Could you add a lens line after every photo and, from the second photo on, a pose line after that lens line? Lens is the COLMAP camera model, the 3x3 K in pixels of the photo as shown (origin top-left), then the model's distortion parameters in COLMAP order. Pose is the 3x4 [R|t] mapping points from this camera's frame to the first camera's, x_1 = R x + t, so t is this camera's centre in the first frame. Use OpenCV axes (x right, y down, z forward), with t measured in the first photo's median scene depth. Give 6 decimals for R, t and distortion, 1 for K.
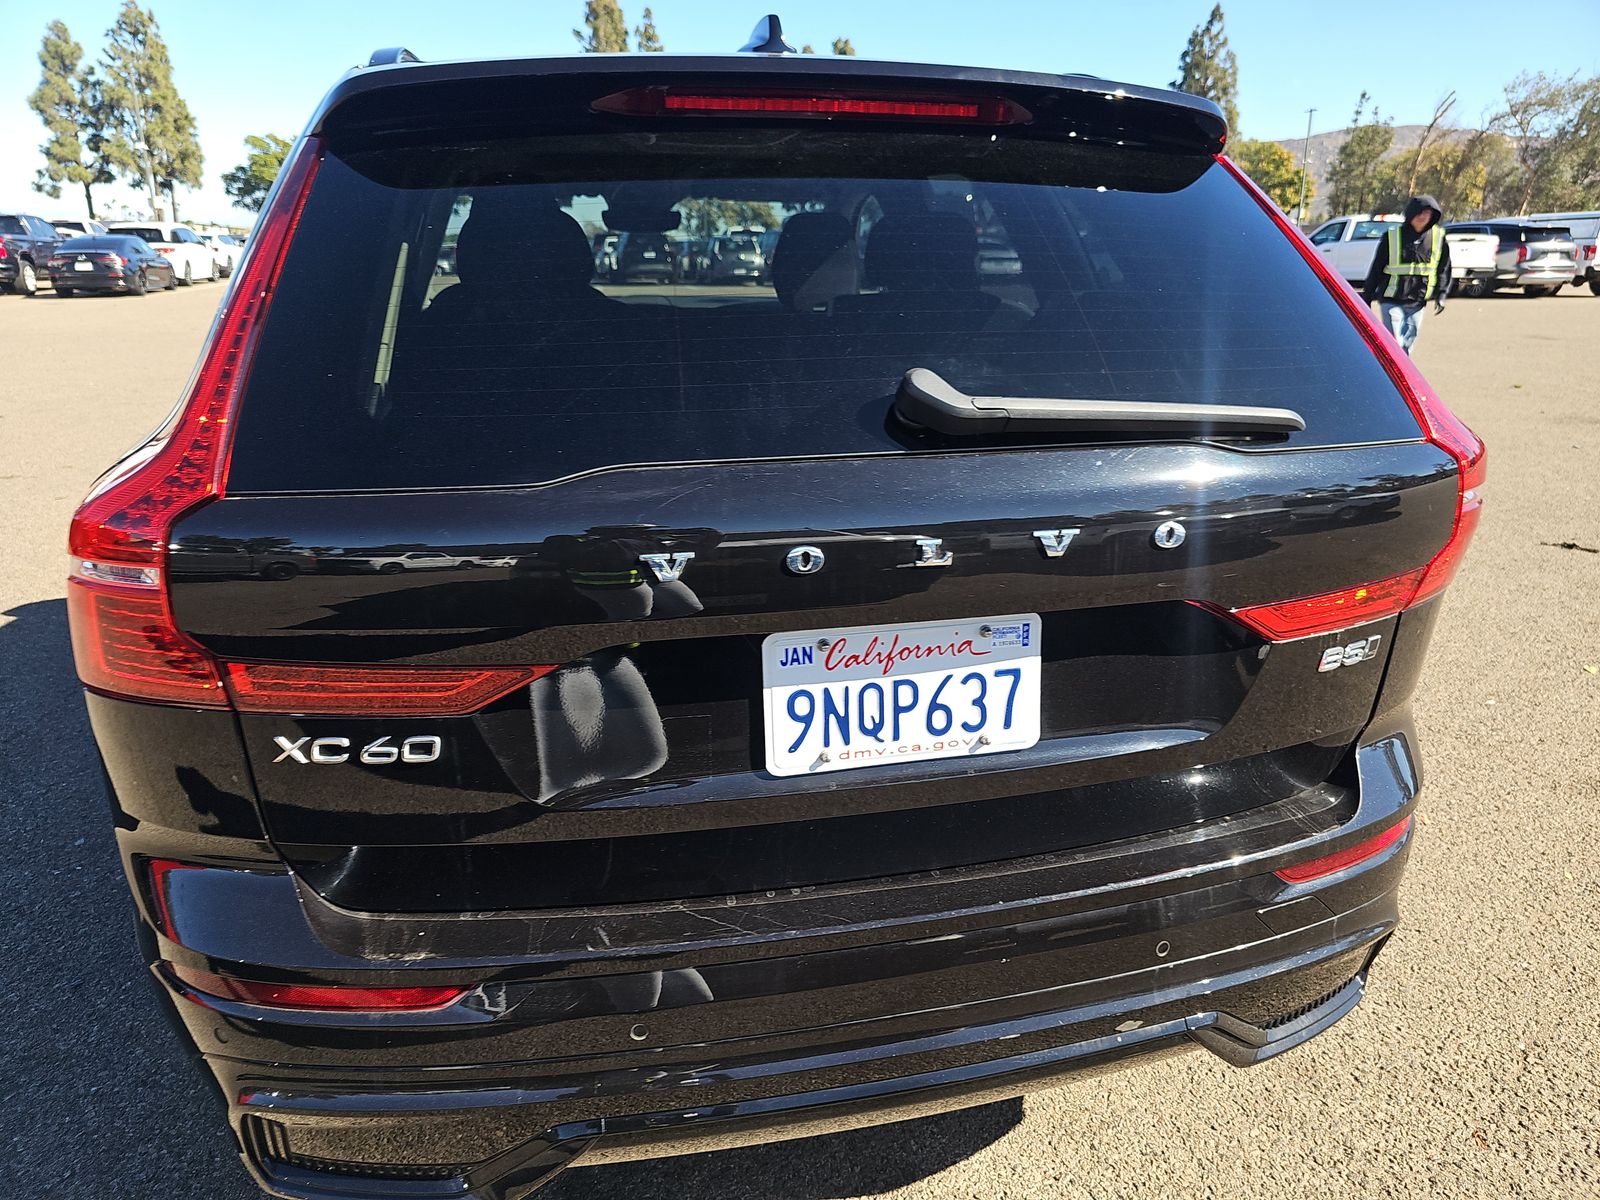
lens RADIAL K [[1074.4, 0, 800.0], [0, 1074.4, 600.0], [0, 0, 1]] dist [0.025598, -0.032552]
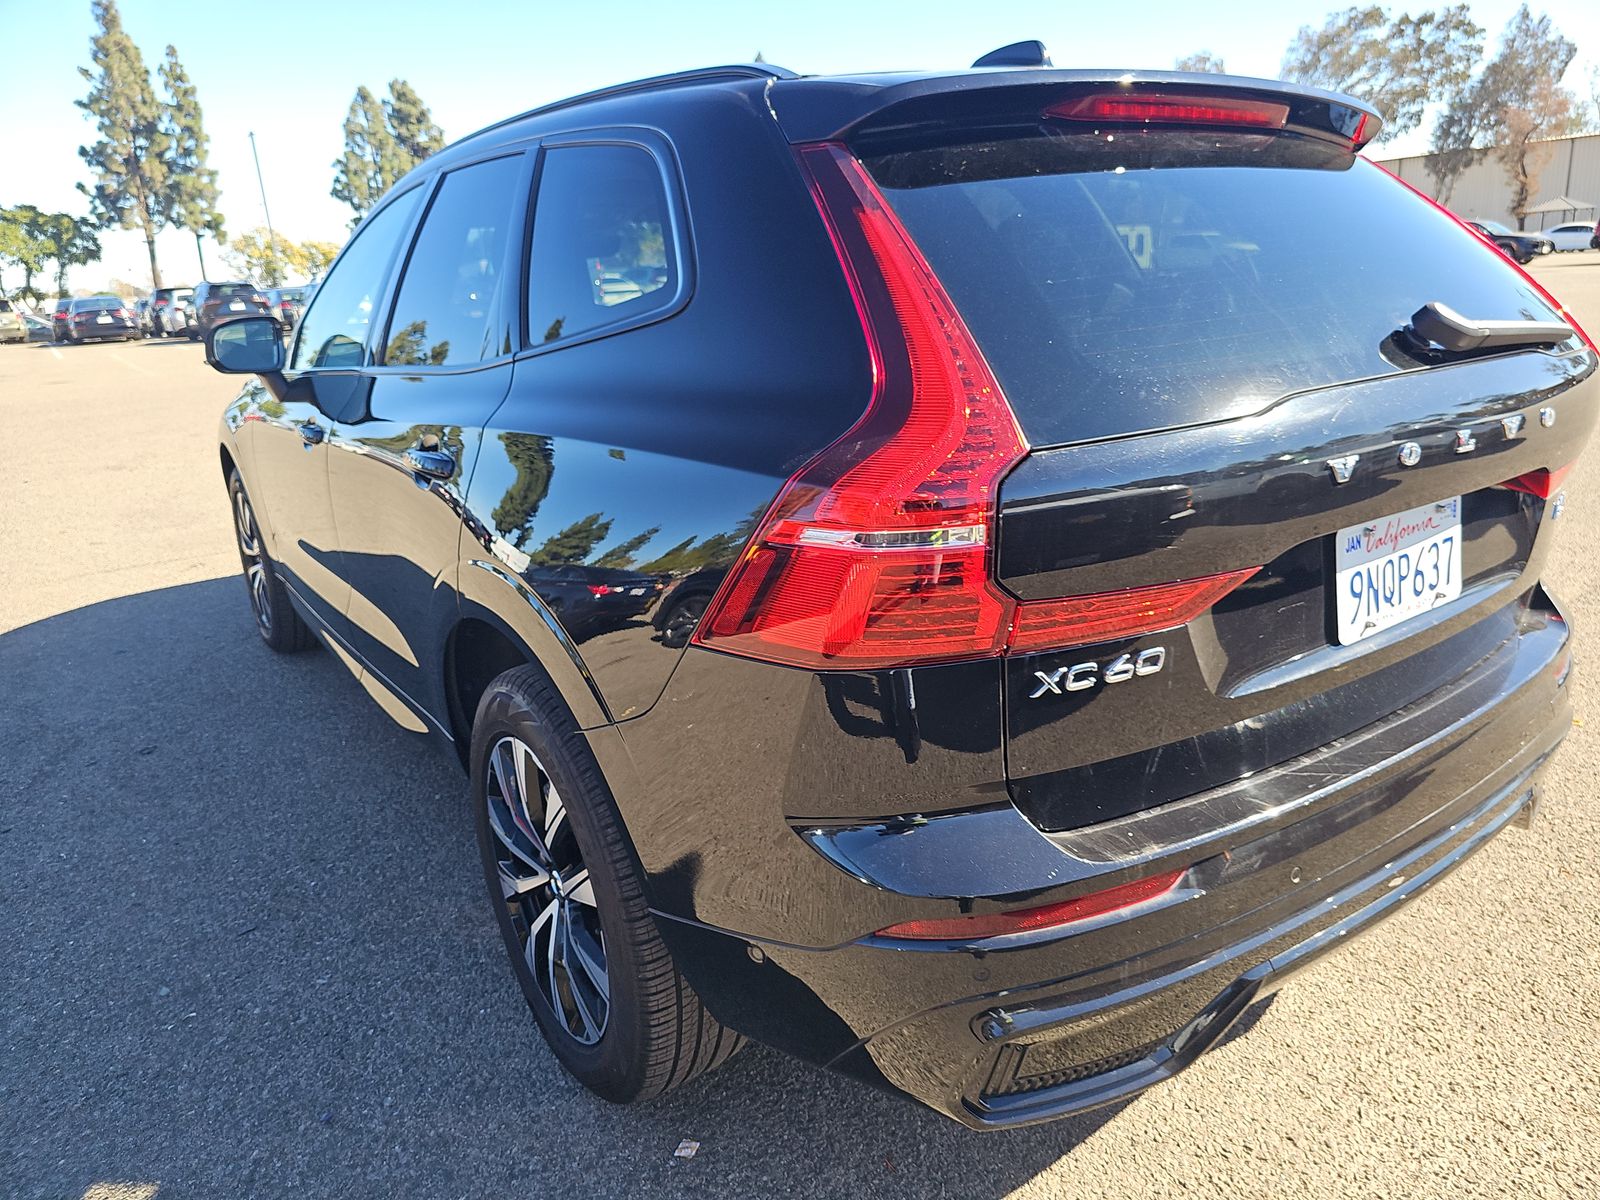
lens RADIAL K [[1065.3, 0, 800.0], [0, 1065.3, 600.0], [0, 0, 1]] dist [0.002974, 0.000107]
pose [[0.932078, -0.151066, 0.329256, -0.967014], [0.159414, 0.987210, 0.001663, 0.012294], [-0.325296, 0.050938, 0.944239, 0.050871]]
